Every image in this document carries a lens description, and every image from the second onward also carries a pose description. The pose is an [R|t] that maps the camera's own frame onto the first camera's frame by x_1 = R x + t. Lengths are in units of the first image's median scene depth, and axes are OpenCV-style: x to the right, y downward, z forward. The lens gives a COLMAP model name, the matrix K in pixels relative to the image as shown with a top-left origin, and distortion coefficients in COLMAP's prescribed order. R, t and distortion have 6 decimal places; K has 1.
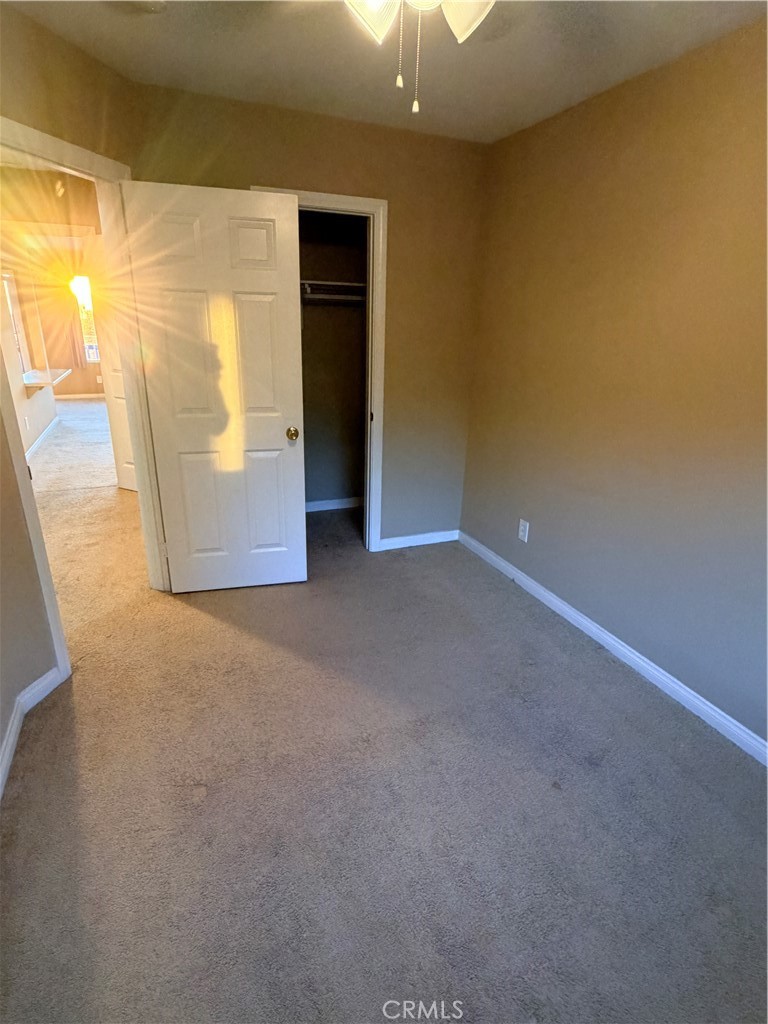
lens RADIAL K [[532.3, 0, 382.4], [0, 532.3, 507.1], [0, 0, 1]] dist [0.000552, 0.000527]
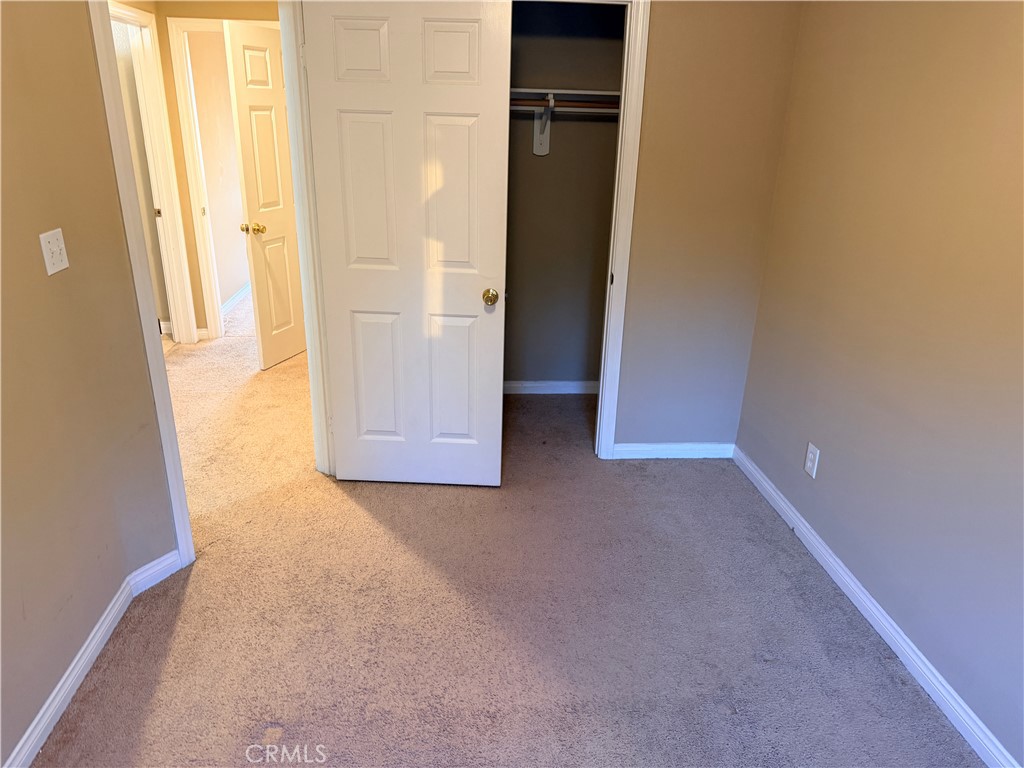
lens RADIAL K [[714.0, 0, 509.5], [0, 714.0, 383.1], [0, 0, 1]] dist [0.031304, -0.028625]
pose [[0.955243, 0.105436, -0.276396, 0.156044], [-0.101440, 0.994426, 0.028757, -0.046455], [0.277888, 0.000568, 0.960613, 0.013781]]
